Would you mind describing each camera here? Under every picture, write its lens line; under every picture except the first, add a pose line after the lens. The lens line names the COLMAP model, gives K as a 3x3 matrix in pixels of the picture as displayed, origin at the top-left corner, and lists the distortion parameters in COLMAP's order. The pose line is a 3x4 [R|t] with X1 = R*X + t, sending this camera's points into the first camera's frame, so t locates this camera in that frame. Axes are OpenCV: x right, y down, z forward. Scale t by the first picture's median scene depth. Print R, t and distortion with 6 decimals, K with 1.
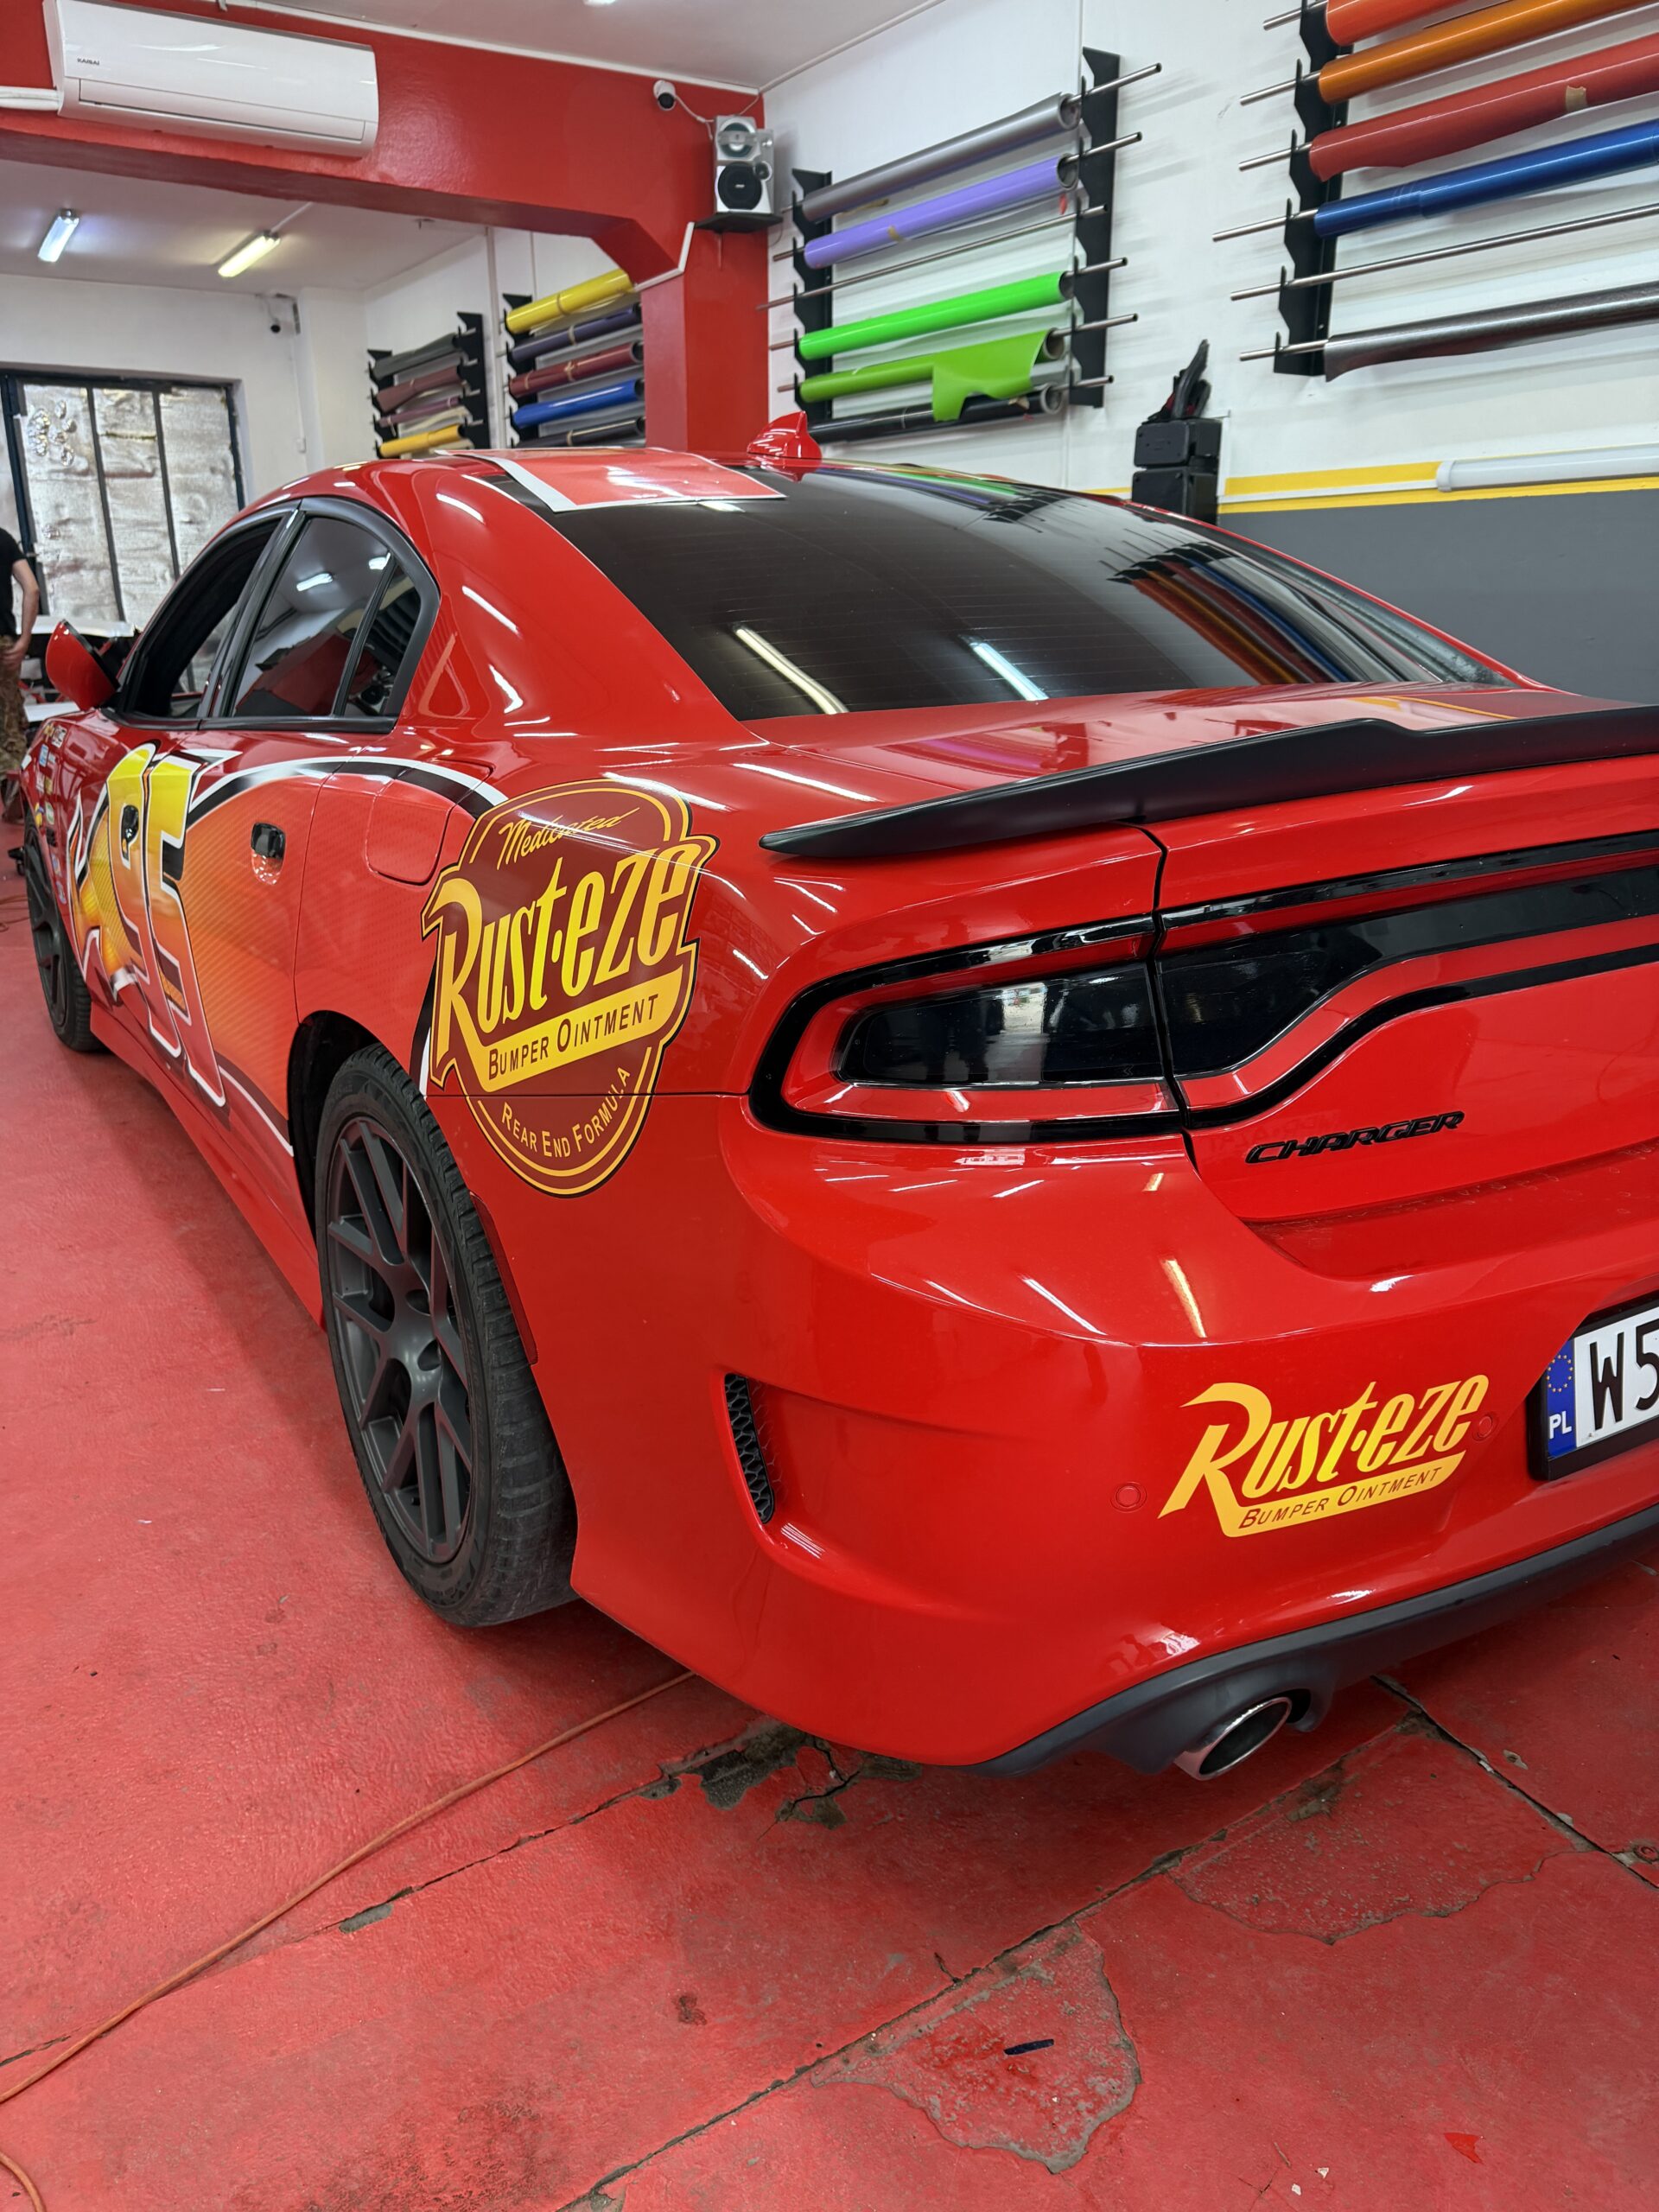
lens RADIAL K [[1635.5, 0, 815.6], [0, 1635.5, 1099.1], [0, 0, 1]] dist [0.012315, -0.010856]
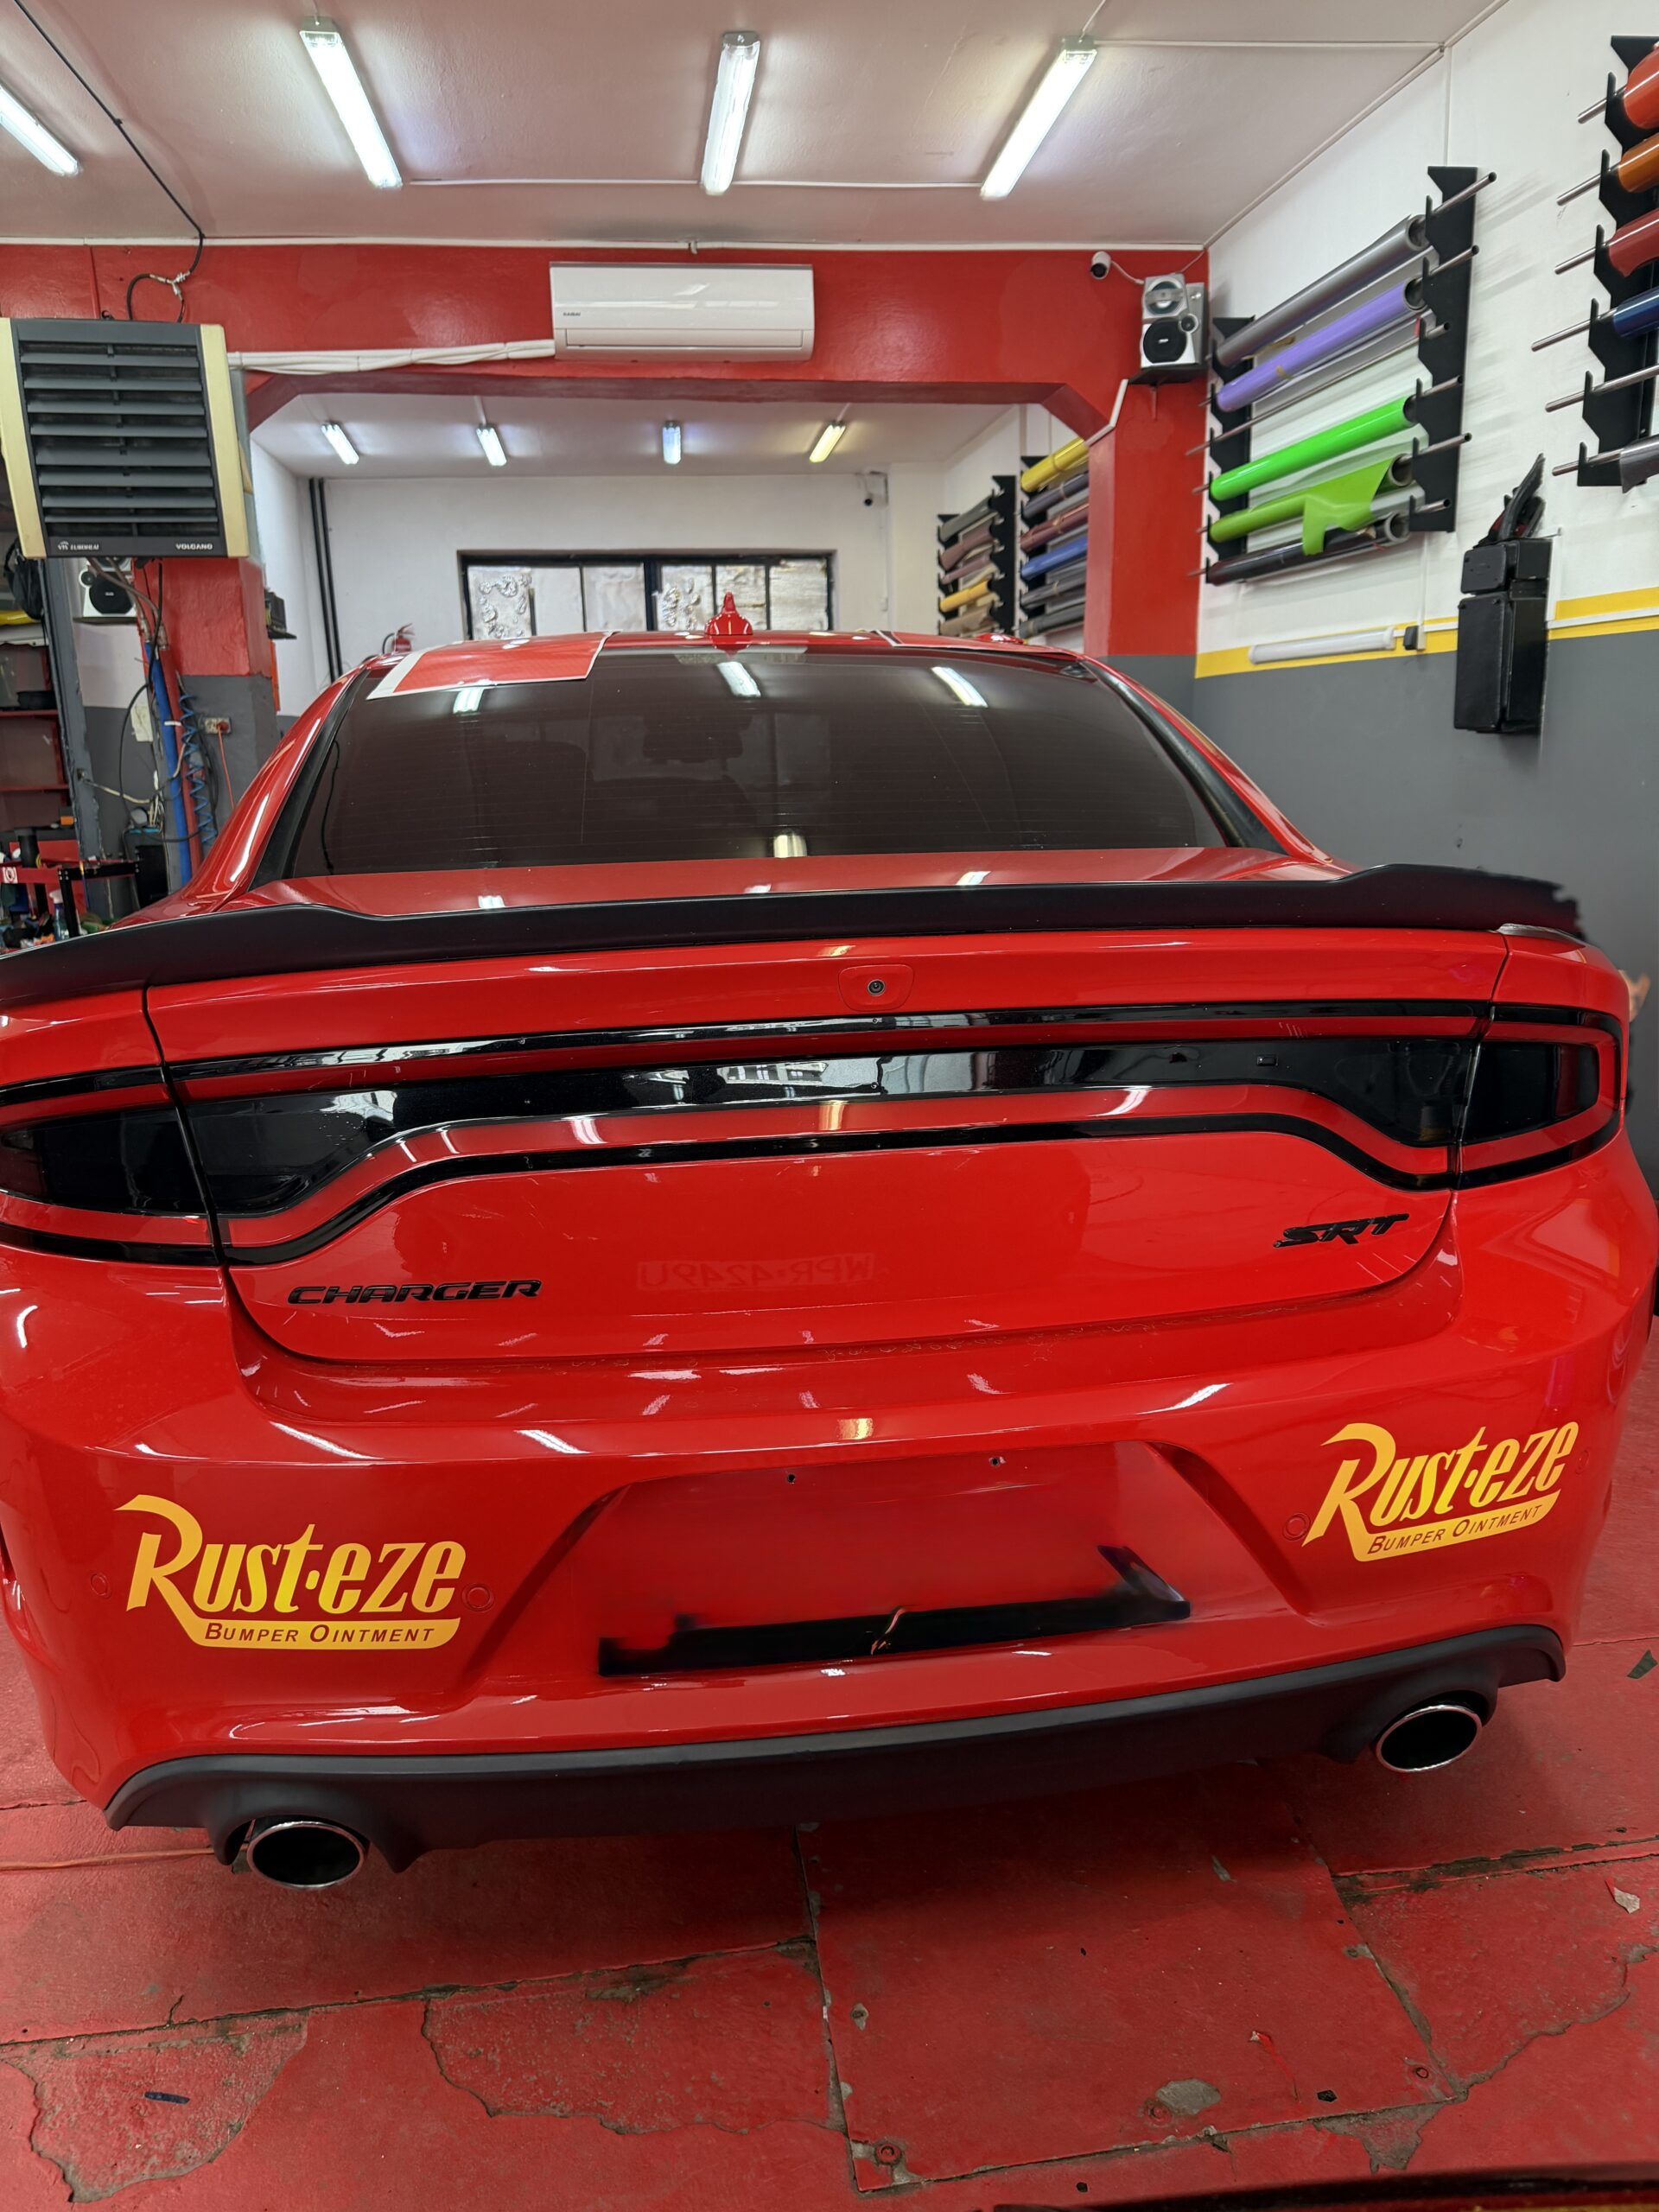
lens RADIAL K [[1635.5, 0, 827.8], [0, 1635.5, 1101.4], [0, 0, 1]] dist [0.012315, -0.010856]
pose [[0.907436, 0.069915, -0.414333, 0.235773], [-0.099398, 0.993791, -0.050000, -0.017097], [0.408265, 0.086556, 0.908751, 0.033537]]
